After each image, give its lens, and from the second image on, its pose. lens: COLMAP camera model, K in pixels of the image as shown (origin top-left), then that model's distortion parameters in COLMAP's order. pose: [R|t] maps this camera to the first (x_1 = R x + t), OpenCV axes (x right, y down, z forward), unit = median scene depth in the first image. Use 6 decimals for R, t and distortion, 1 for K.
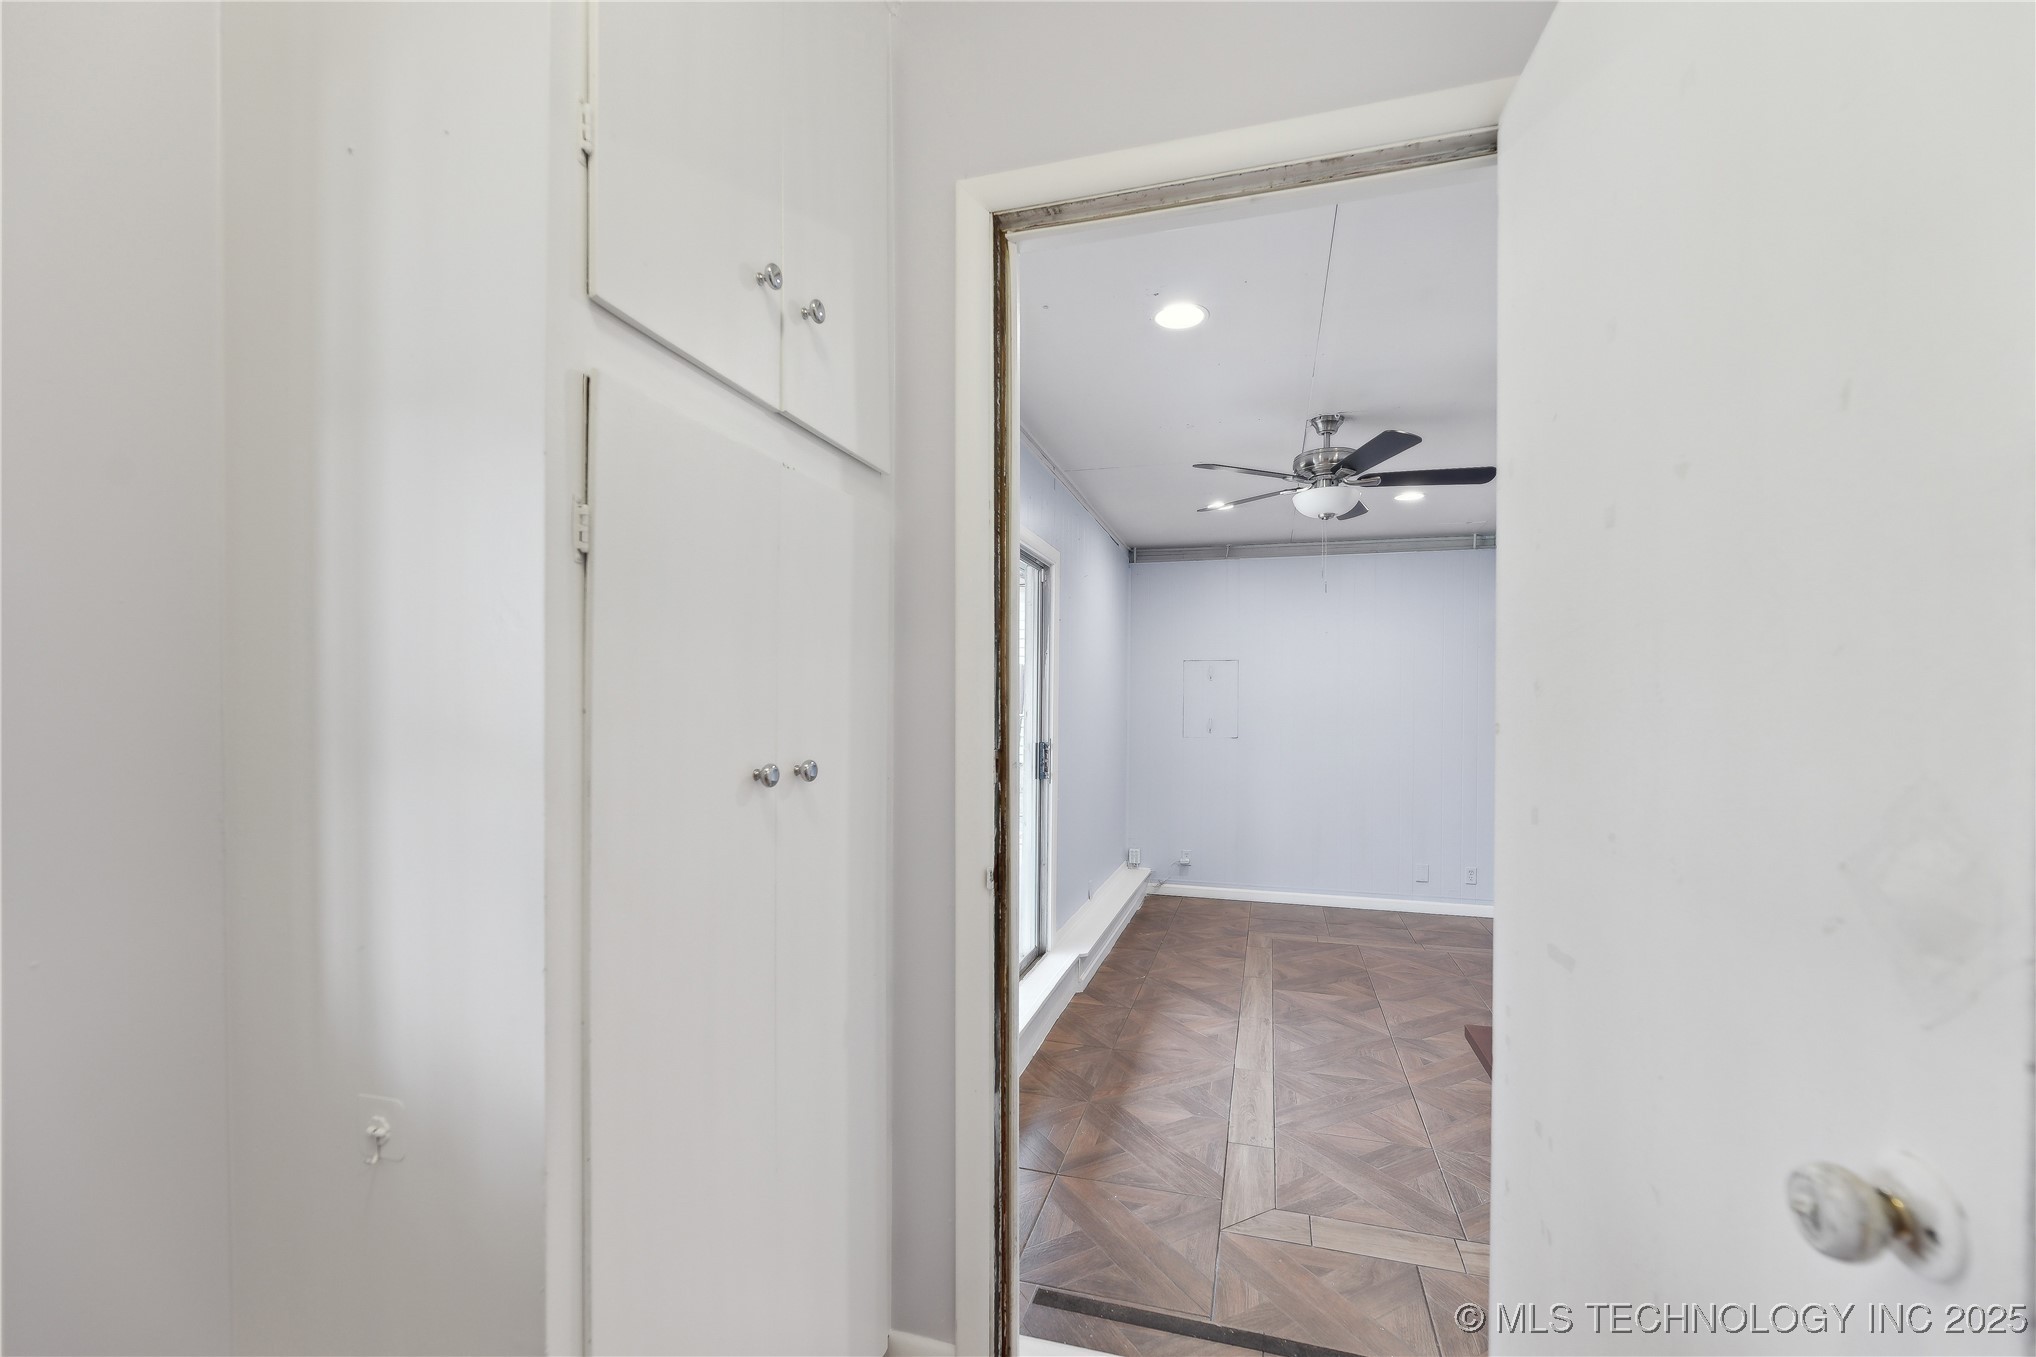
lens RADIAL K [[838.5, 0, 1017.2], [0, 838.5, 702.3], [0, 0, 1]] dist [0.000510, 0.000122]
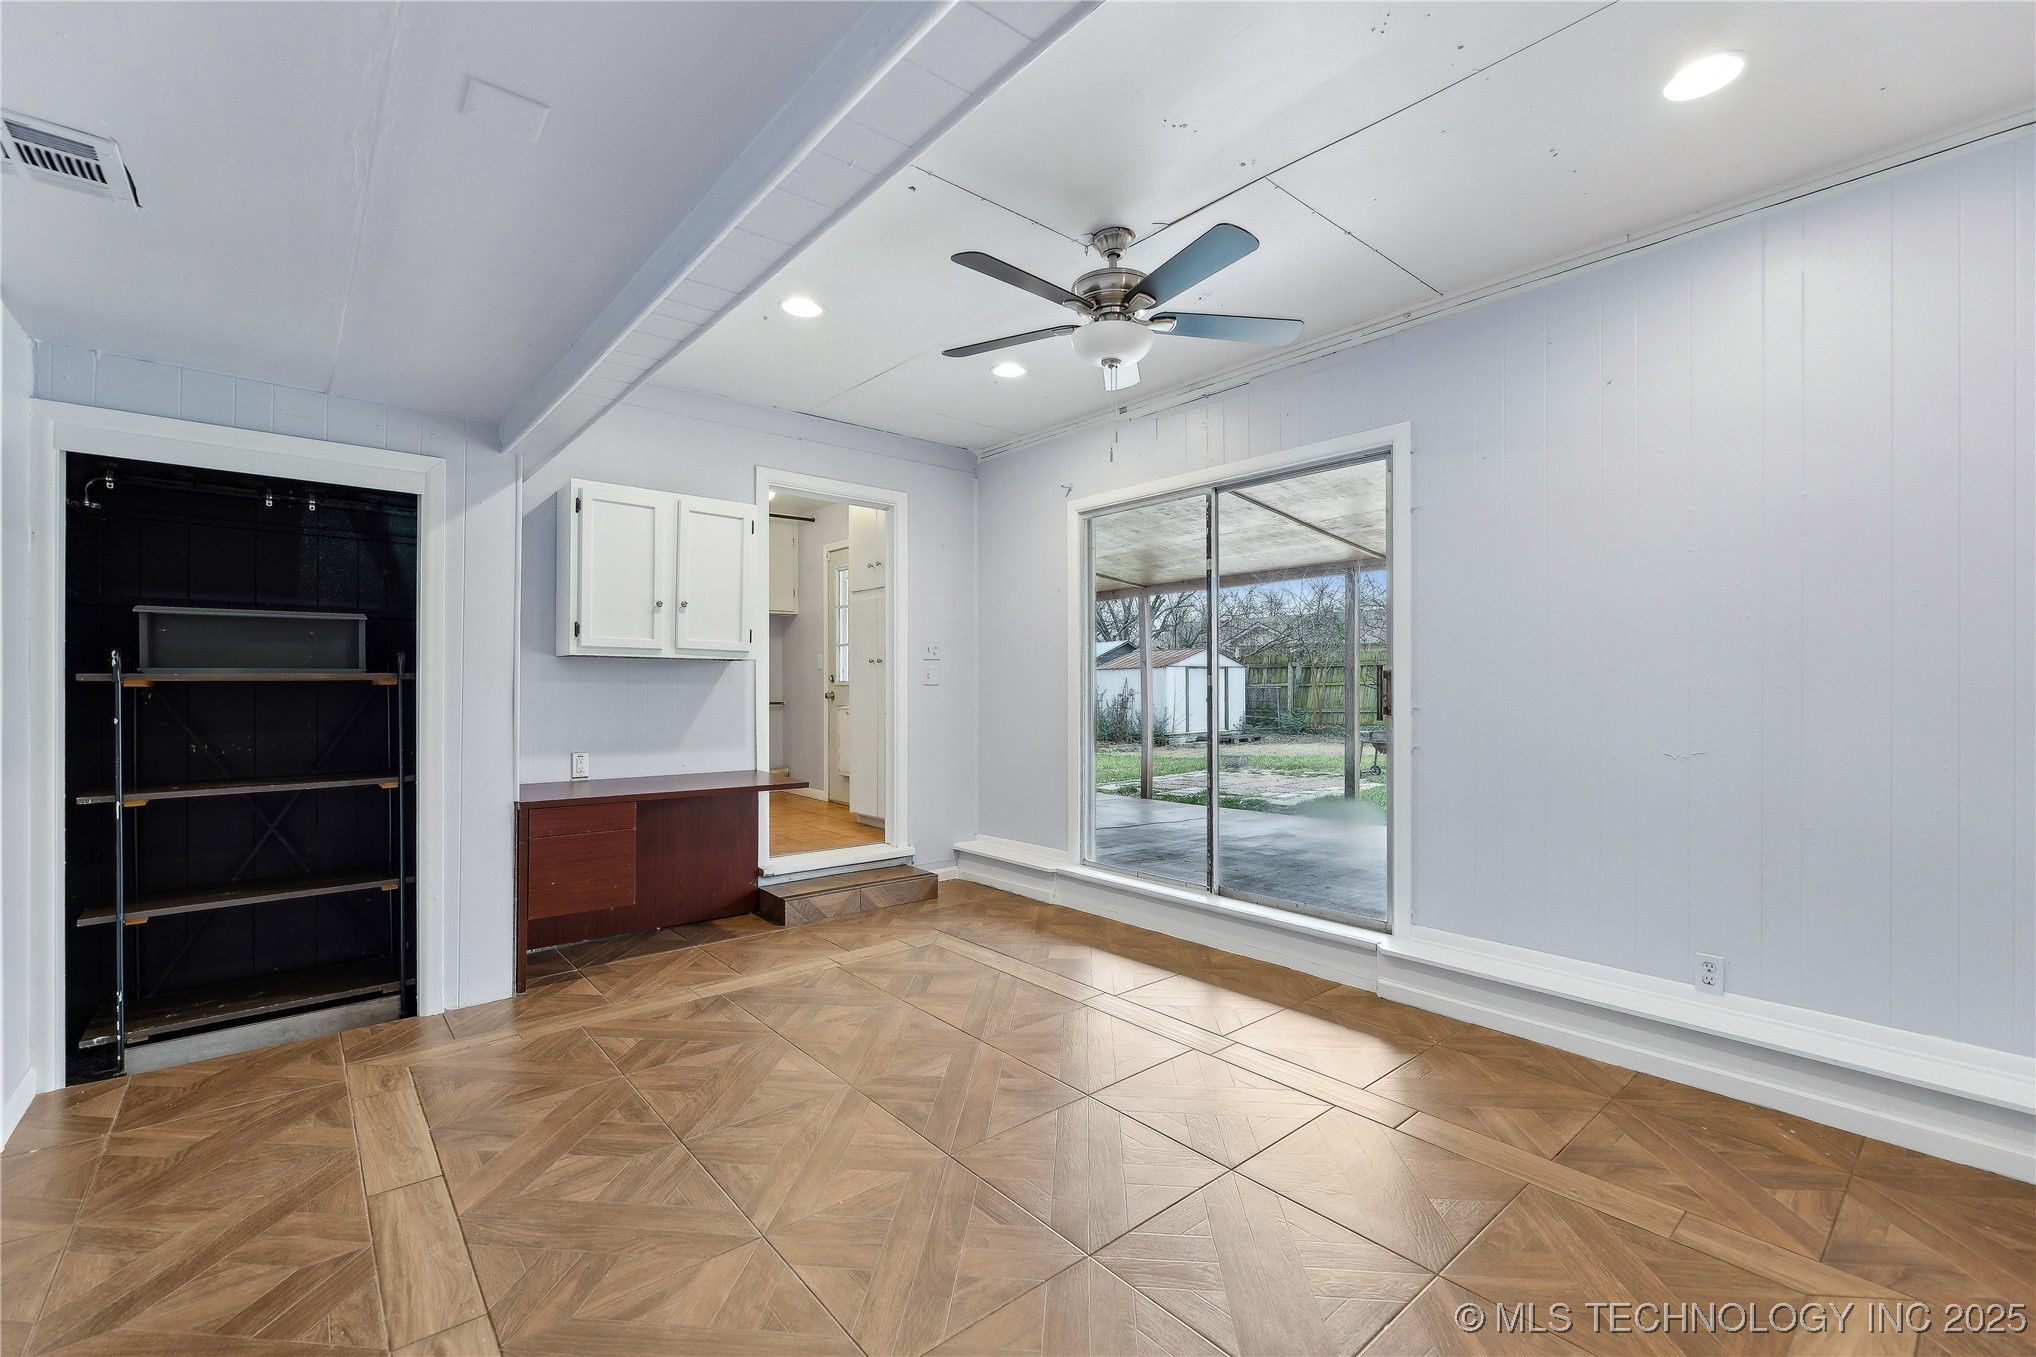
lens RADIAL K [[858.4, 0, 1016.2], [0, 858.4, 697.5], [0, 0, 1]] dist [-0.000020, 0.000456]
pose [[-0.545765, -0.001045, -0.837938, 1.164646], [-0.002474, 0.999997, 0.000365, 0.098962], [0.837935, 0.002272, -0.545766, 1.480481]]
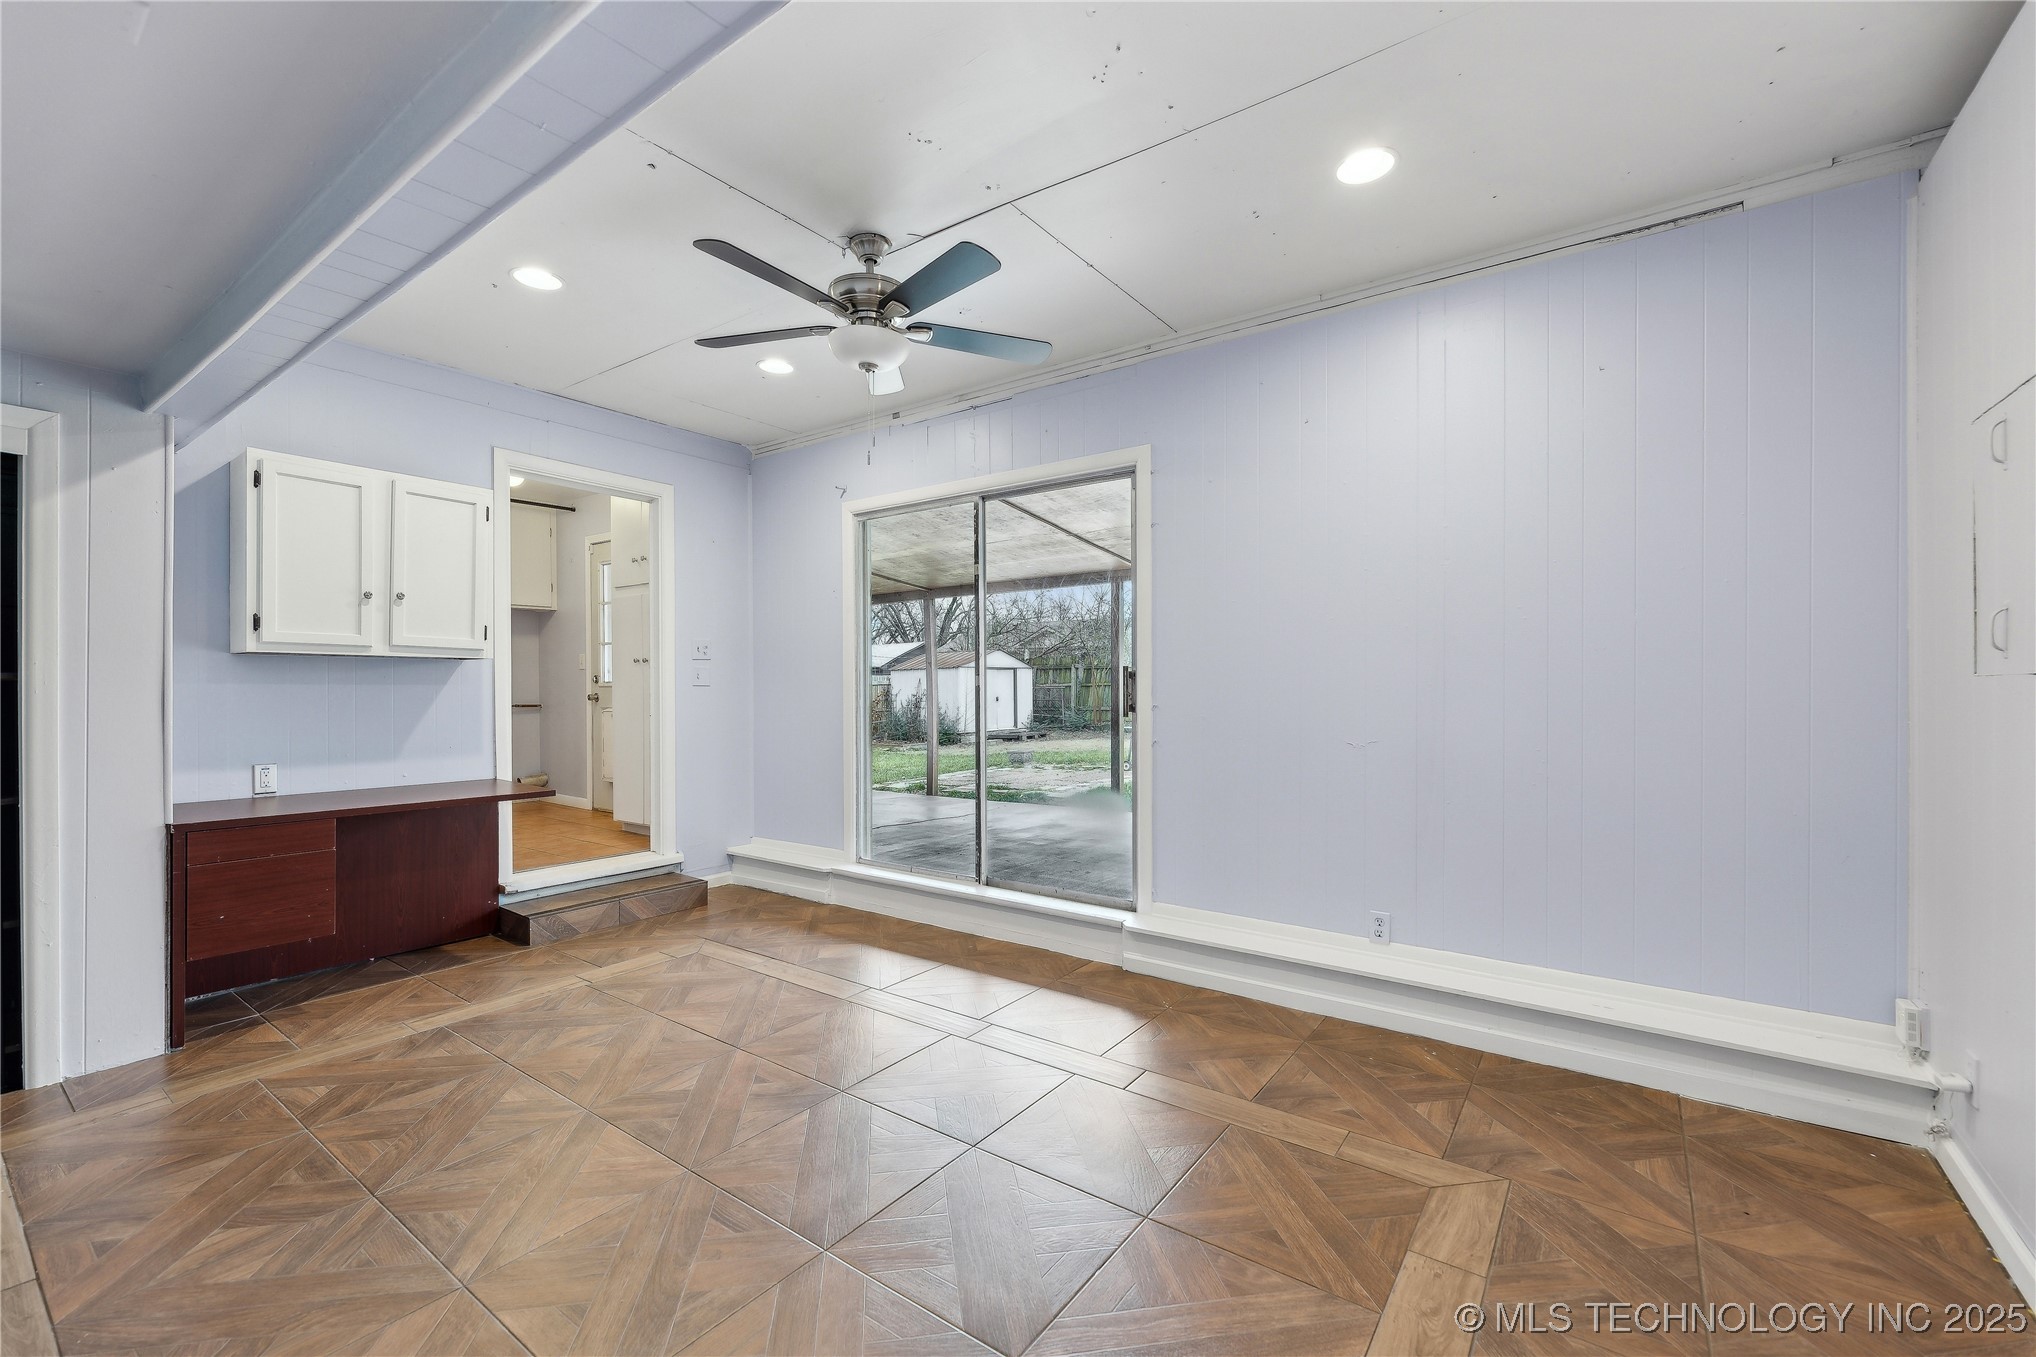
lens RADIAL K [[838.5, 0, 1017.2], [0, 838.5, 702.3], [0, 0, 1]] dist [0.000510, 0.000122]
pose [[-0.334178, 0.006844, -0.942485, 1.145637], [0.003230, 0.999976, 0.006116, 0.099225], [0.942504, -0.001001, -0.334192, 1.518059]]
